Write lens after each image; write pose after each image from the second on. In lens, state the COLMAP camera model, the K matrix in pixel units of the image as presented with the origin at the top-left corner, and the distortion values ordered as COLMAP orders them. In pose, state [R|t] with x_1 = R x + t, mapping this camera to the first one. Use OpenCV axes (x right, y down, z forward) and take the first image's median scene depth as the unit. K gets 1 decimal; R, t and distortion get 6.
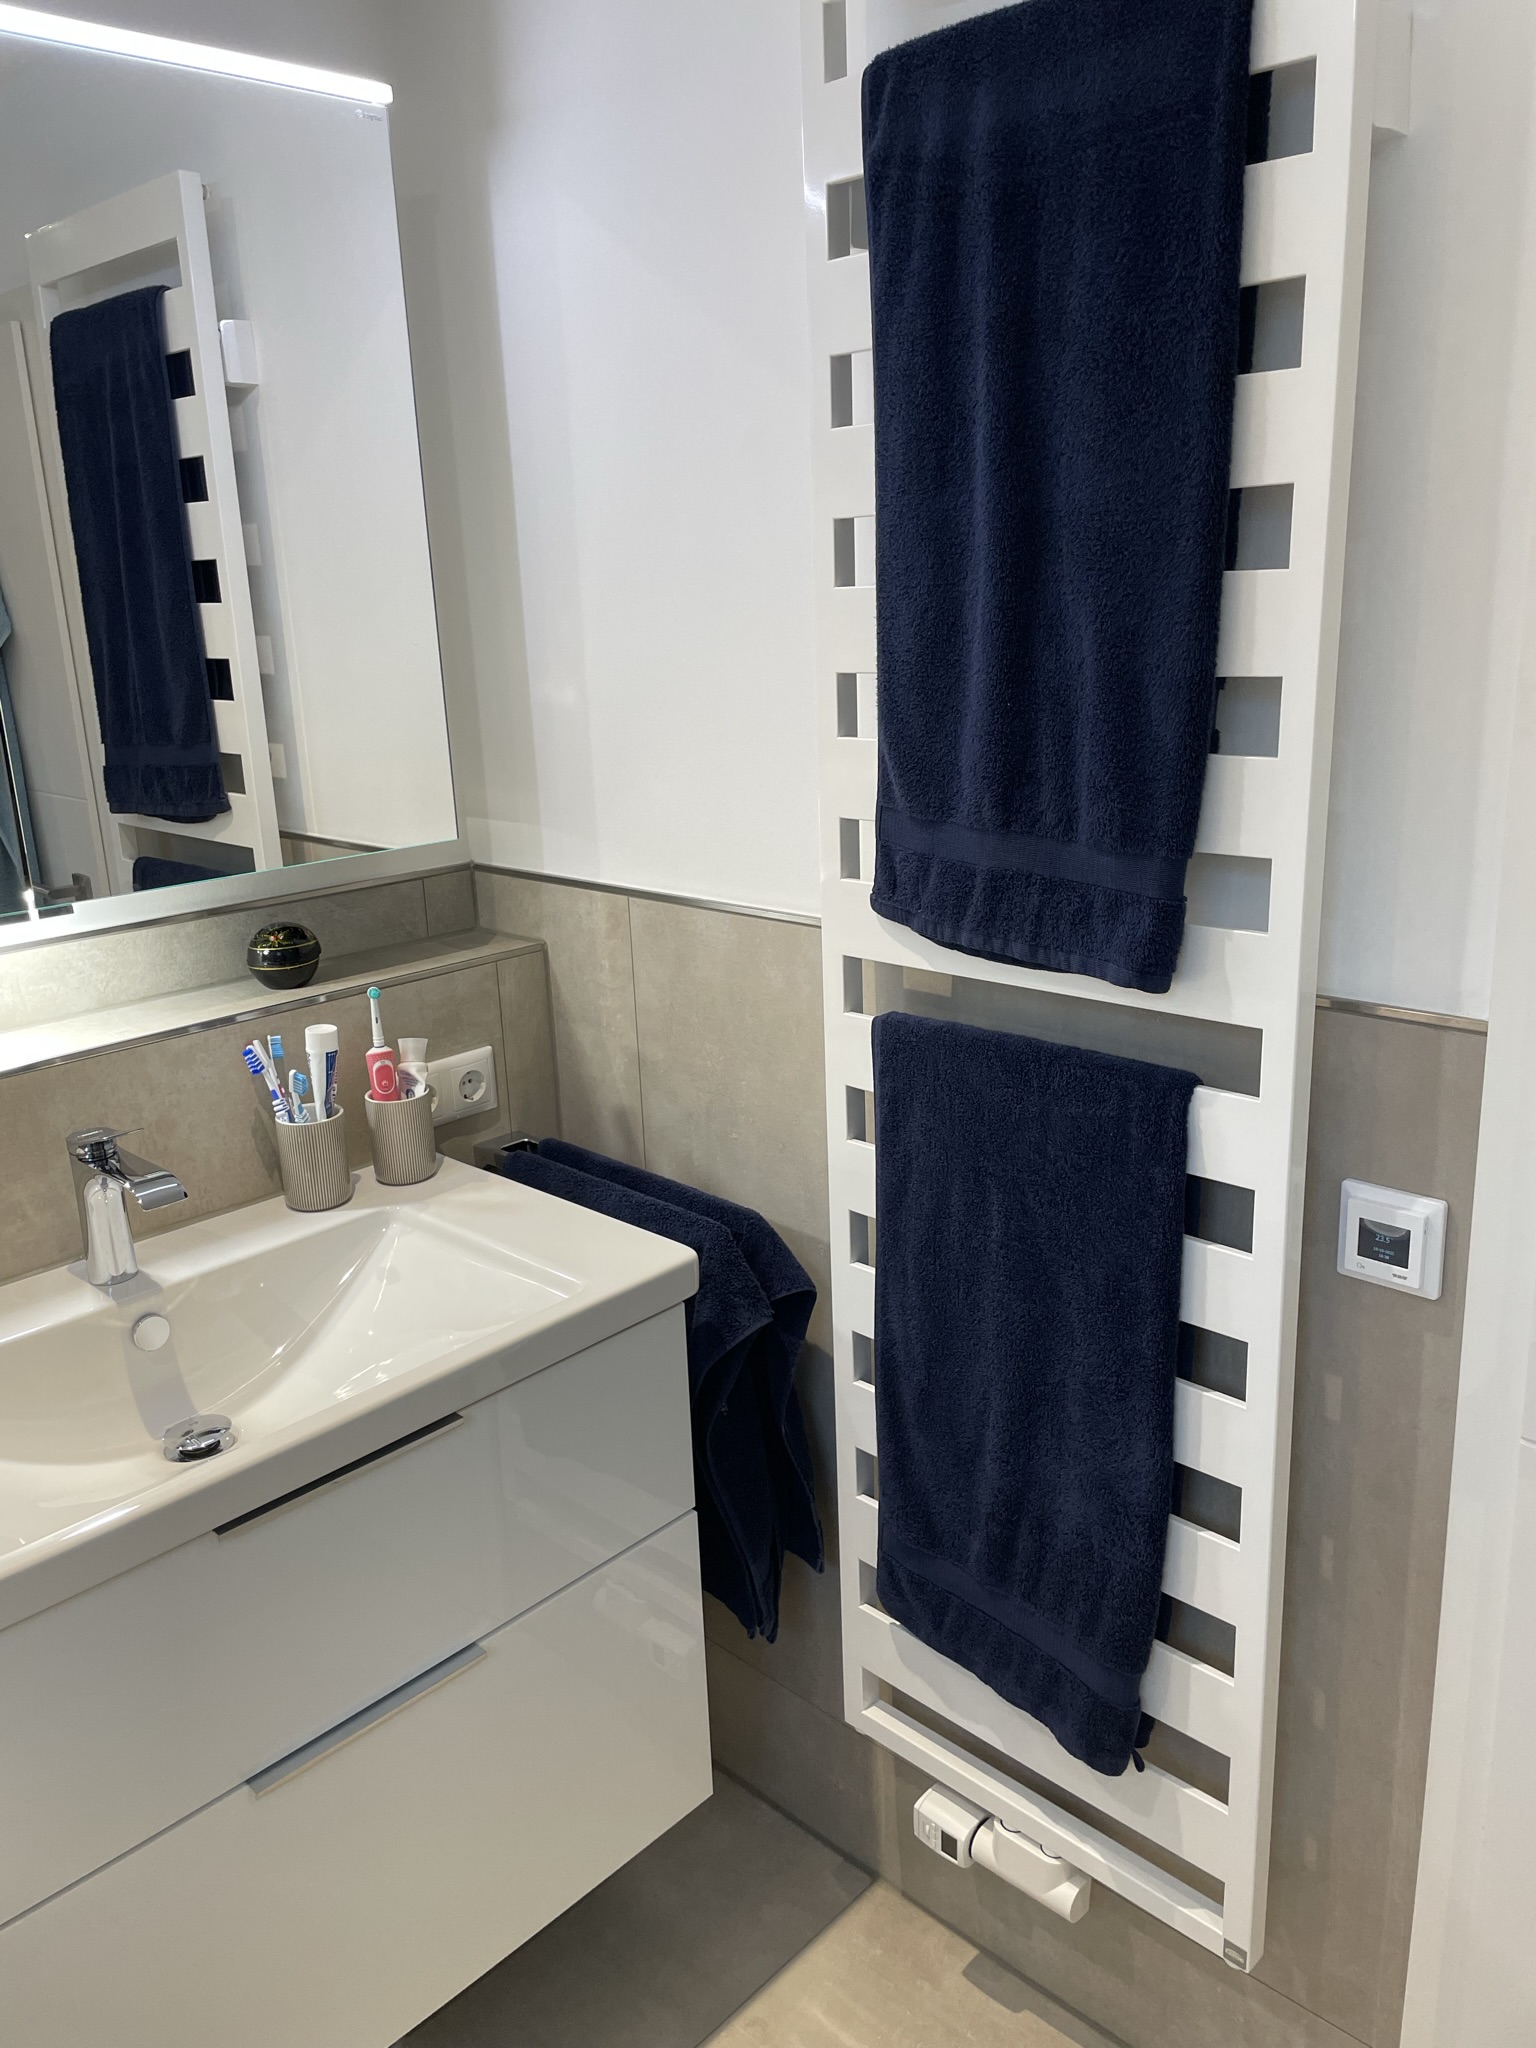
lens RADIAL K [[1553.0, 0, 769.1], [0, 1553.0, 1013.3], [0, 0, 1]] dist [0.092056, -0.130997]
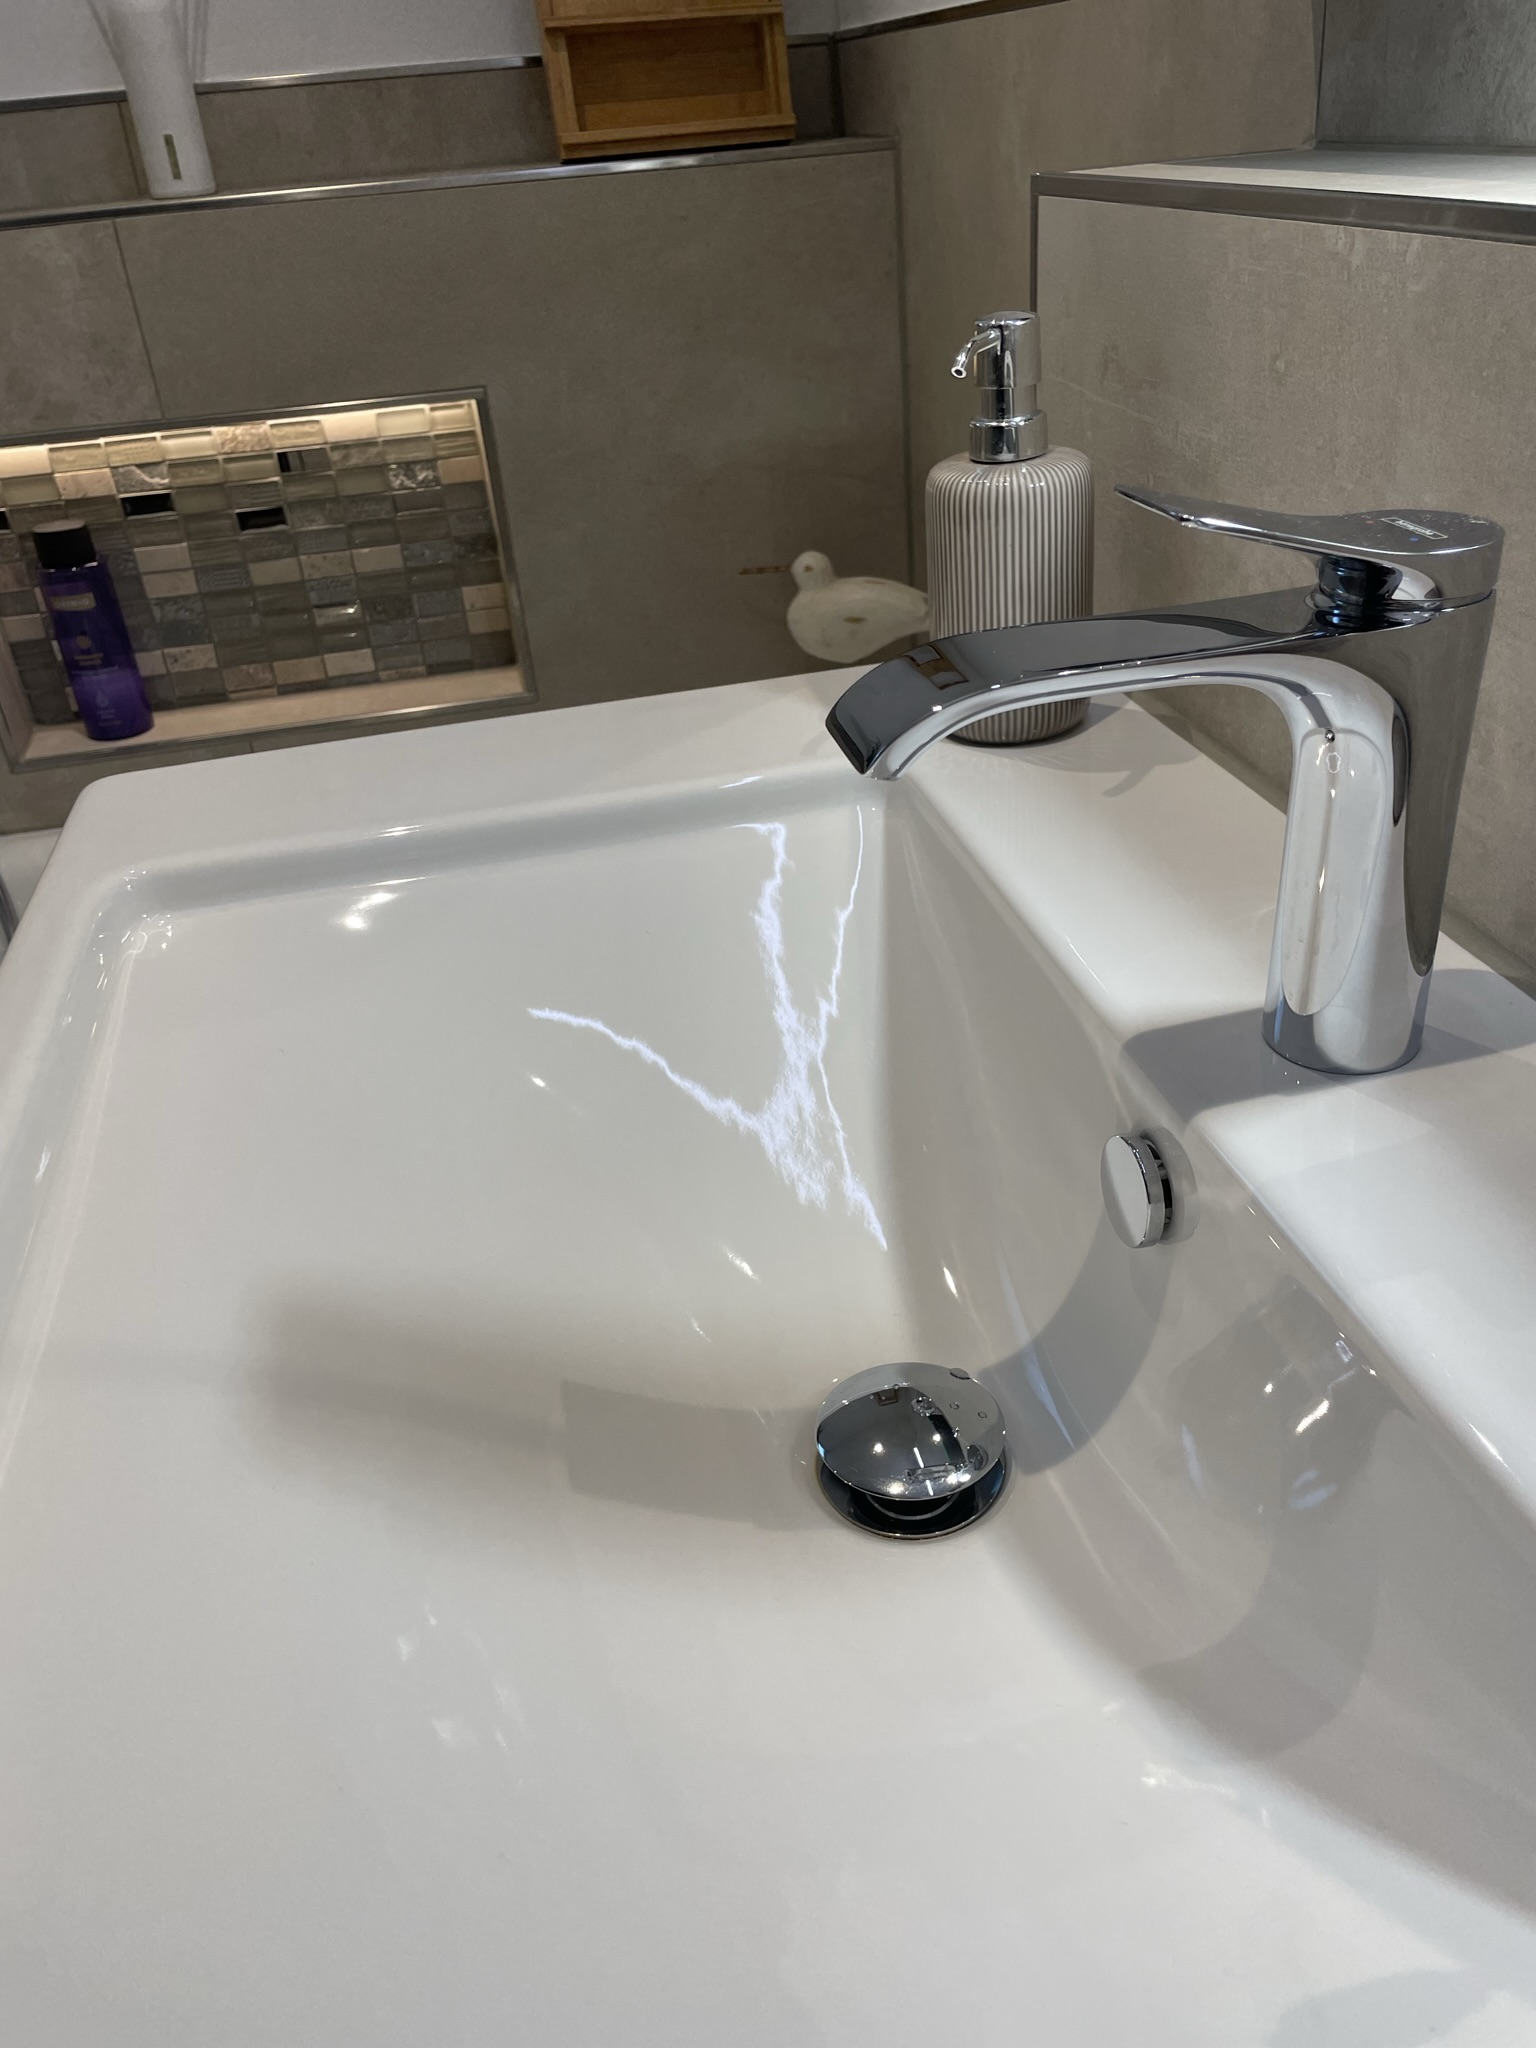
lens RADIAL K [[1560.2, 0, 796.7], [0, 1560.2, 1020.8], [0, 0, 1]] dist [0.085946, -0.126463]
pose [[-0.545926, 0.485691, -0.682693, -0.138290], [-0.131692, 0.754959, 0.642413, -0.013890], [0.827419, 0.440614, -0.348190, 0.915914]]
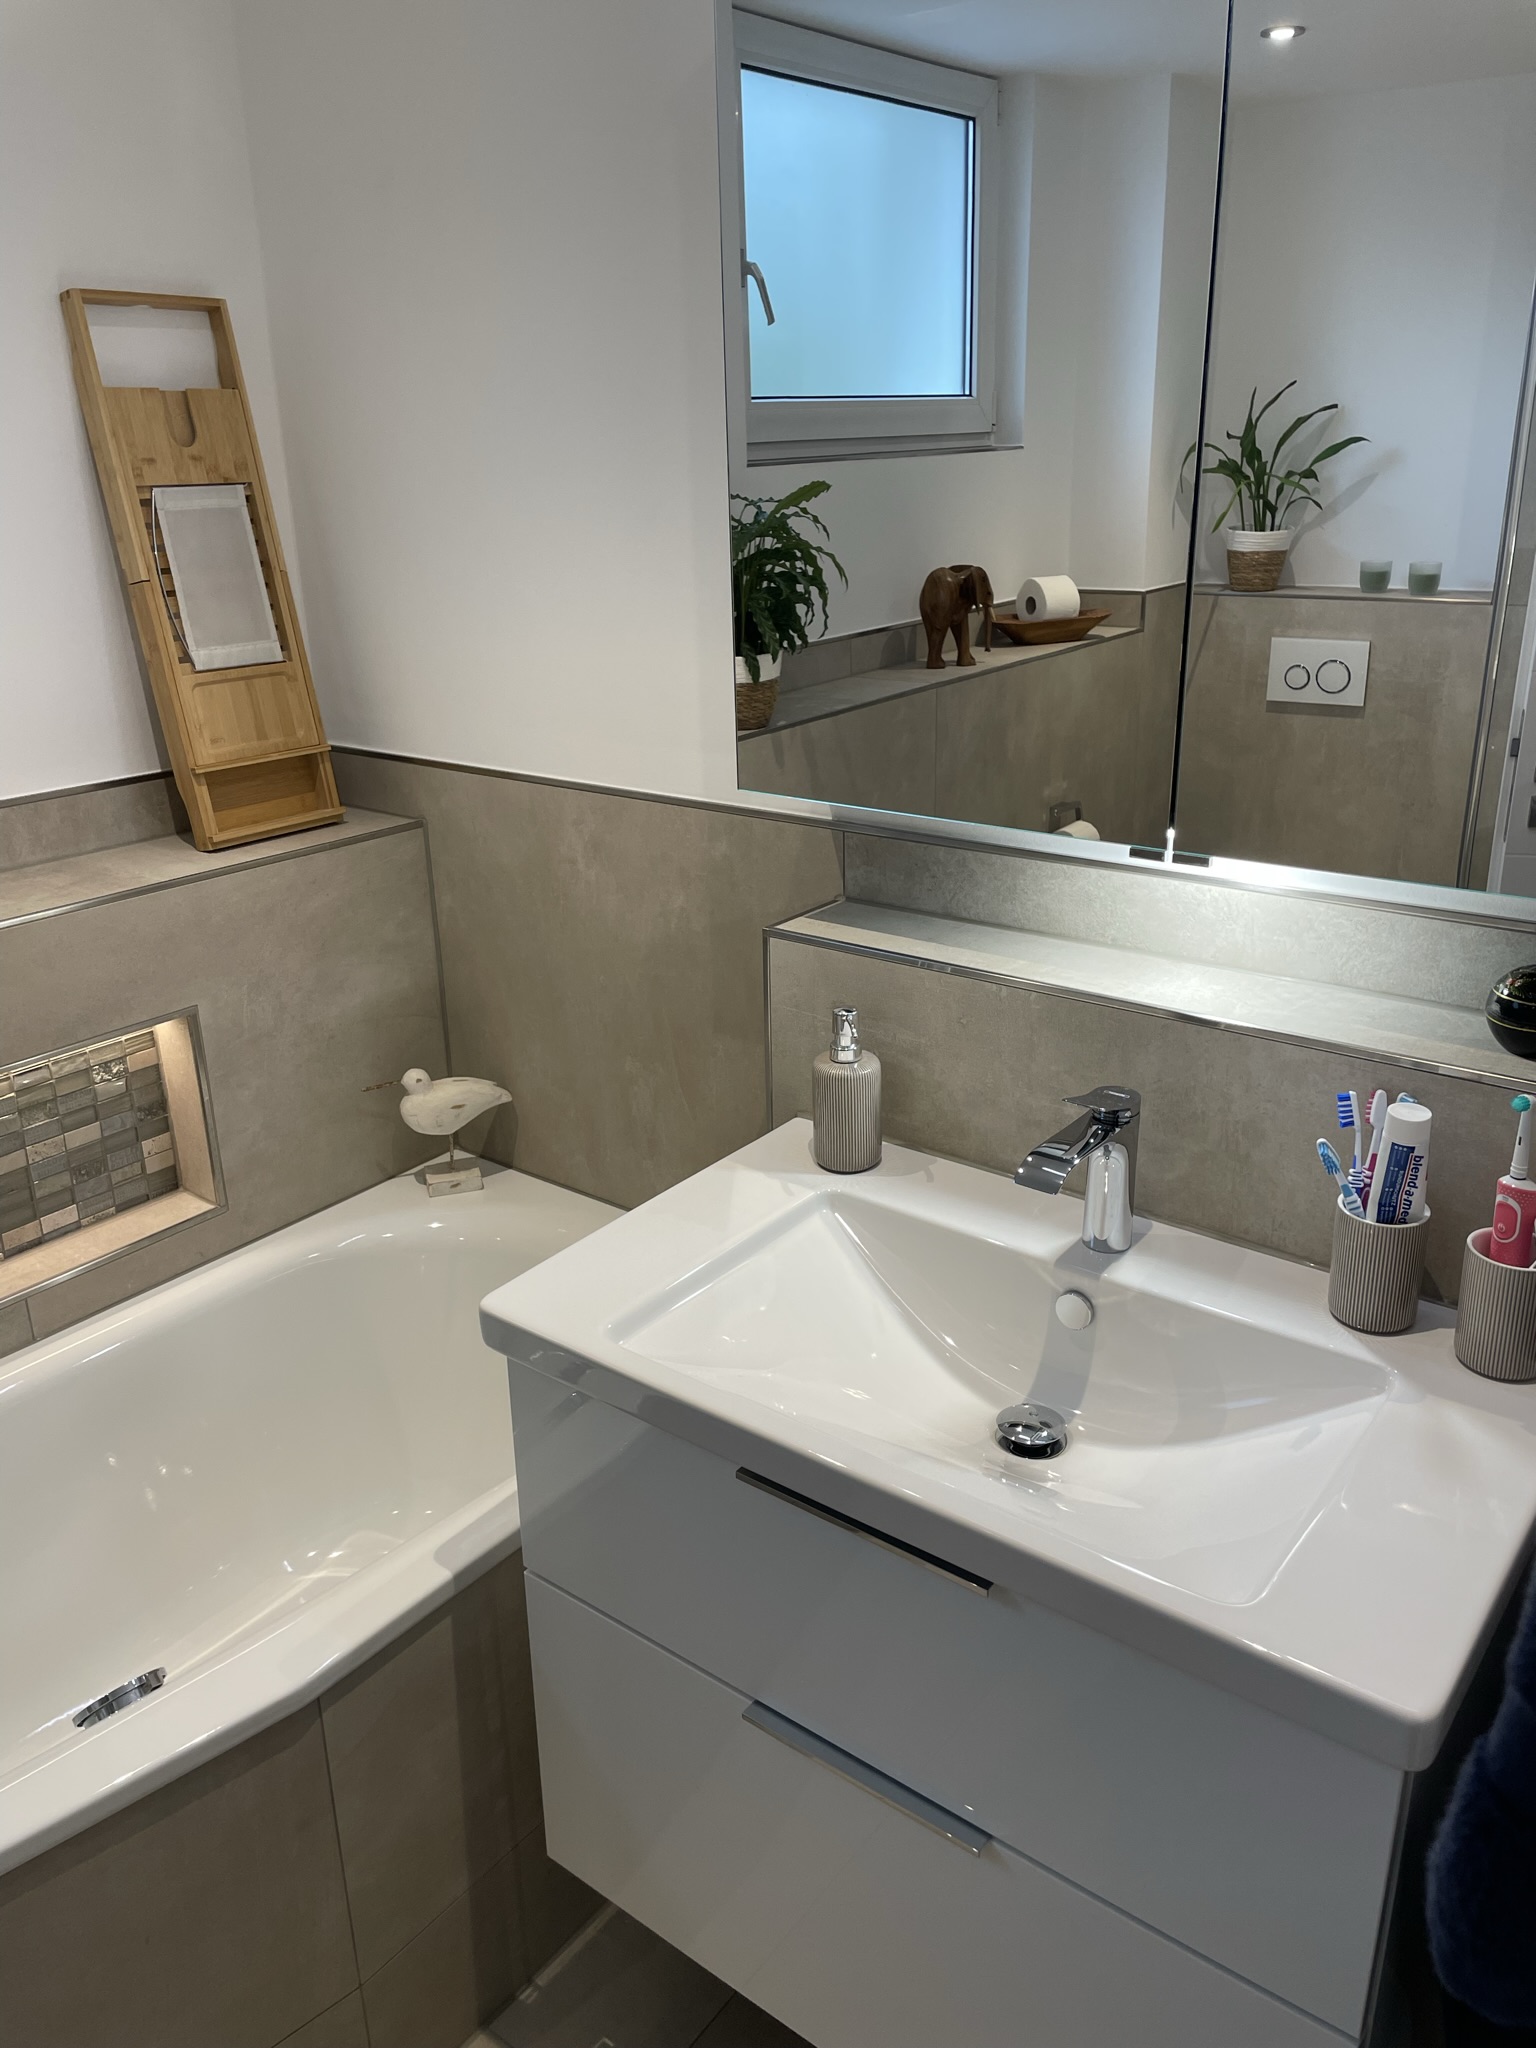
lens RADIAL K [[1553.0, 0, 769.1], [0, 1553.0, 1013.3], [0, 0, 1]] dist [0.092056, -0.130997]
pose [[0.103805, 0.371241, -0.922716, 0.338831], [-0.246154, 0.908455, 0.337812, -0.201969], [0.963656, 0.192064, 0.185685, 0.544659]]
